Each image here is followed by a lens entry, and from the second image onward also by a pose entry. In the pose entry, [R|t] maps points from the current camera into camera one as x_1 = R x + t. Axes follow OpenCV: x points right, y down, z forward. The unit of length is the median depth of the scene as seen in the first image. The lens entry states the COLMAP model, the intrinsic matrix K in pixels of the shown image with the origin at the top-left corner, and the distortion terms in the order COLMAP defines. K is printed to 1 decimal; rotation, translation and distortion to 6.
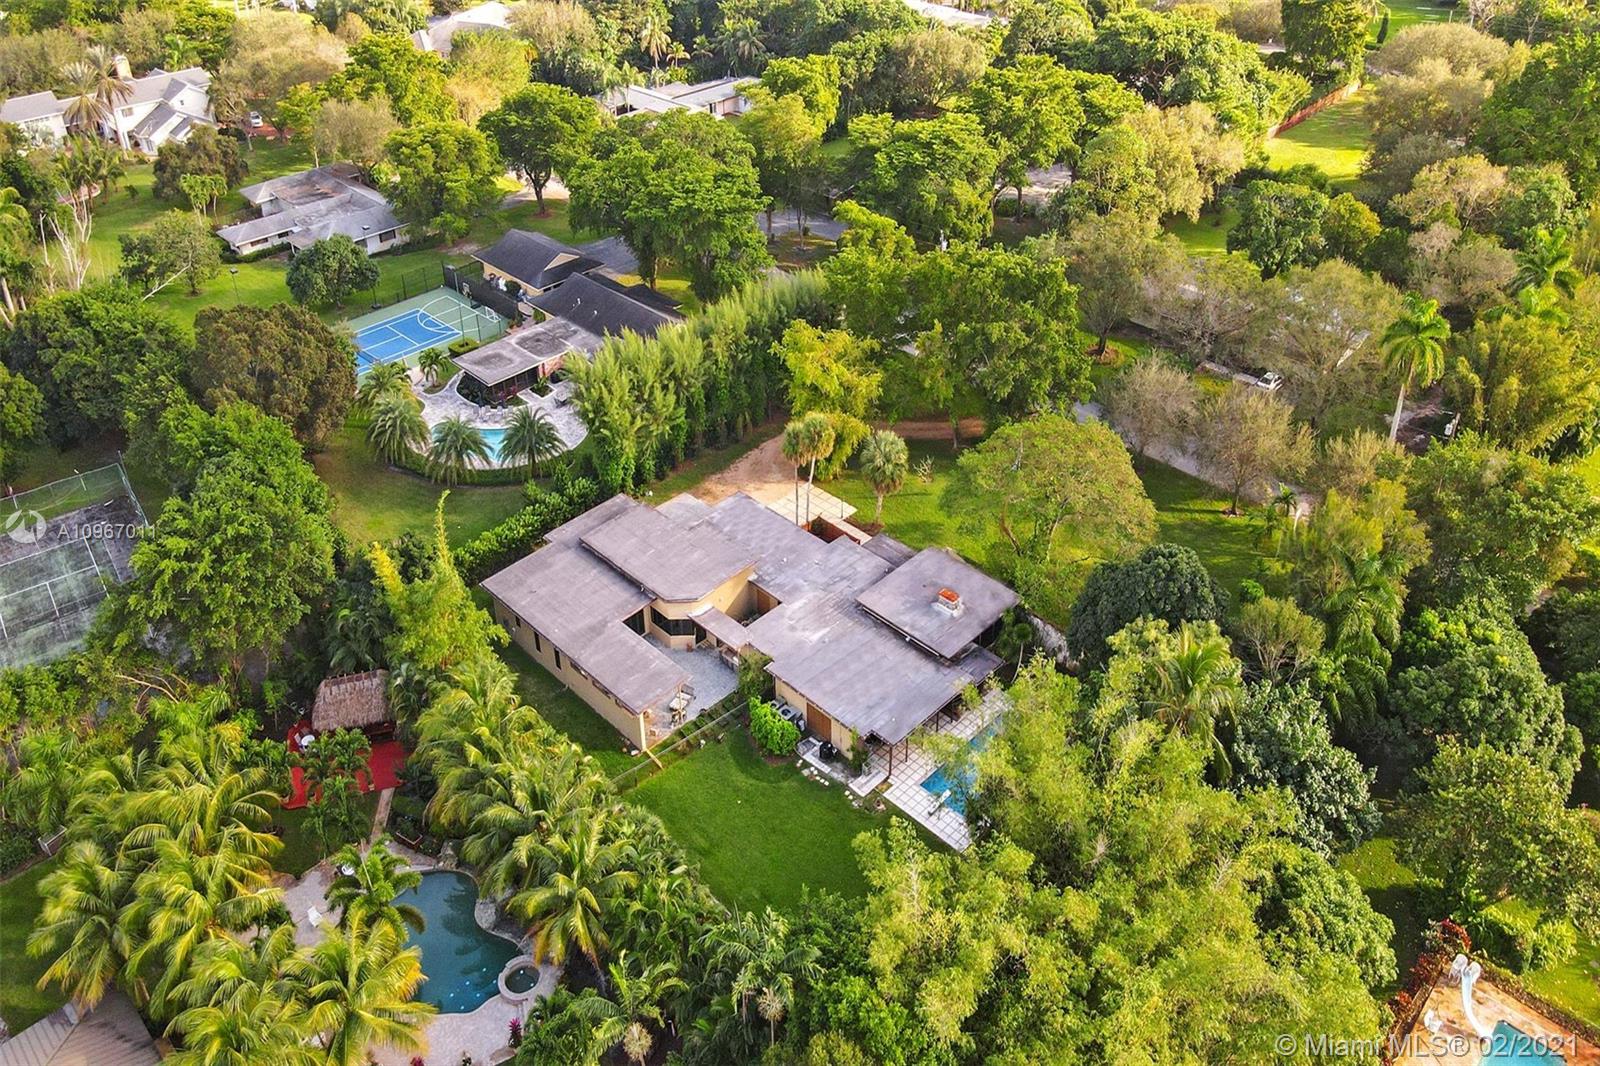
lens RADIAL K [[1411.0, 0, 762.4], [0, 1411.0, 535.6], [0, 0, 1]] dist [-0.008275, 0.073831]
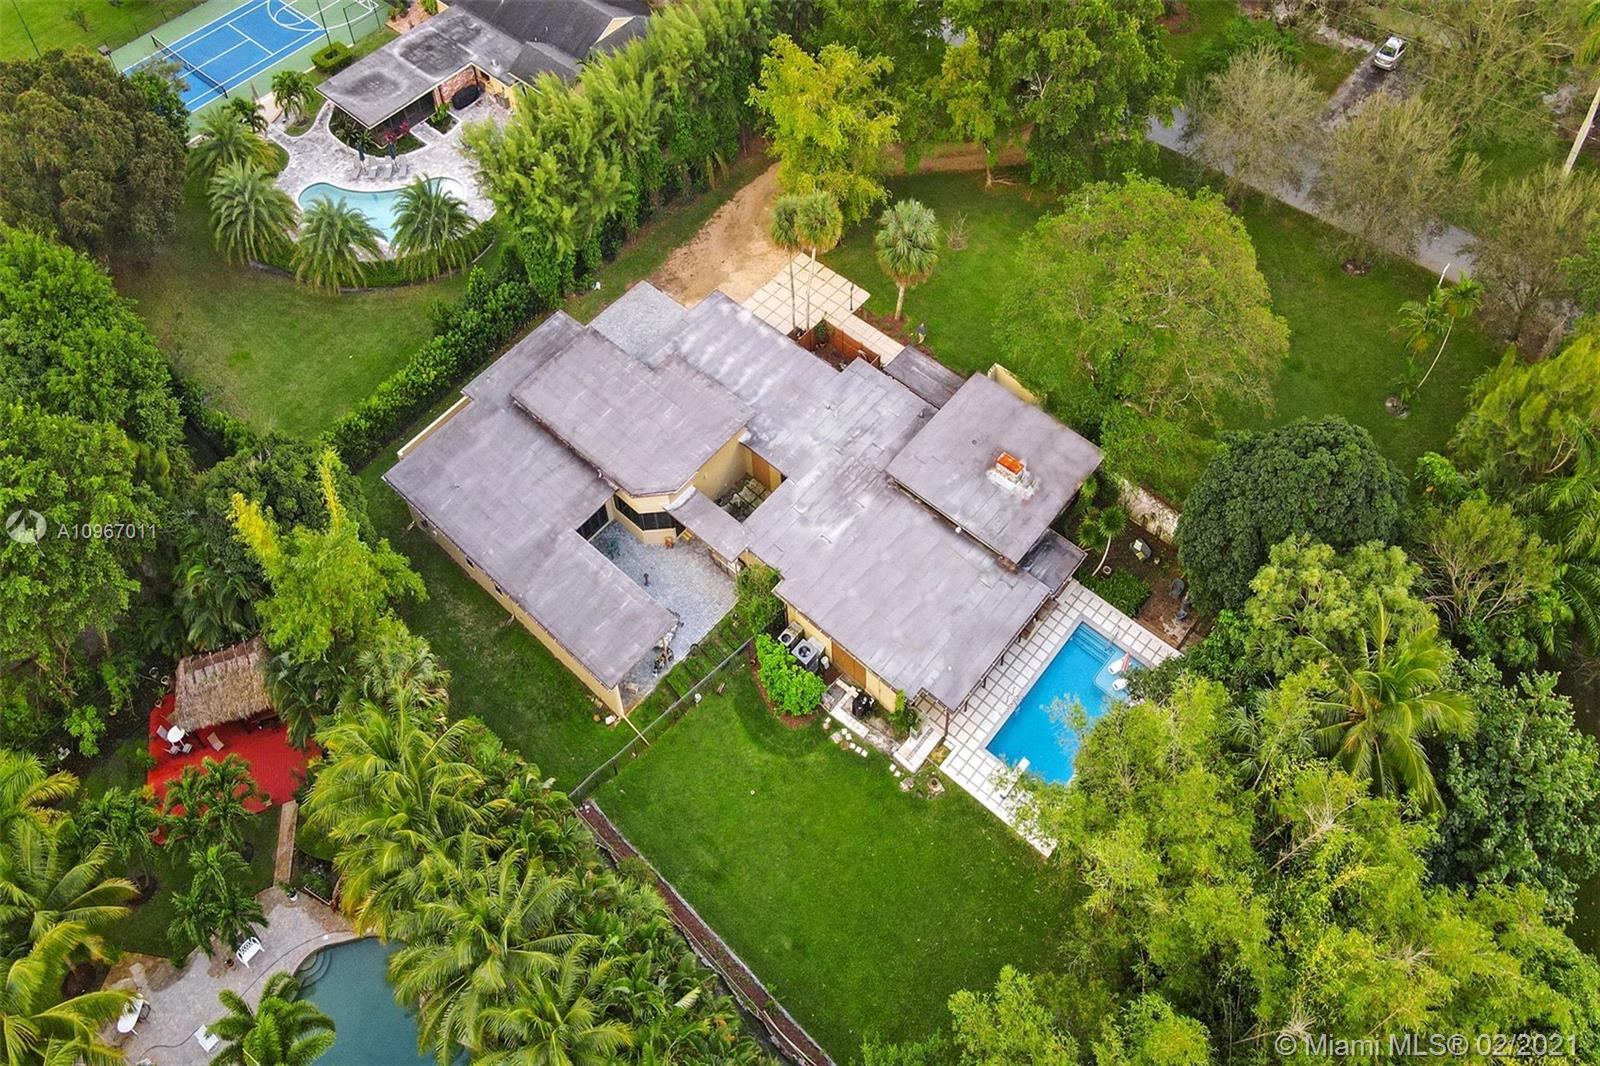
lens RADIAL K [[1411.0, 0, 762.4], [0, 1411.0, 535.6], [0, 0, 1]] dist [-0.008275, 0.073831]
pose [[0.998017, -0.061047, 0.015339, -0.012253], [0.053490, 0.950995, 0.304544, -0.147803], [-0.033179, -0.303120, 0.952375, 0.263560]]
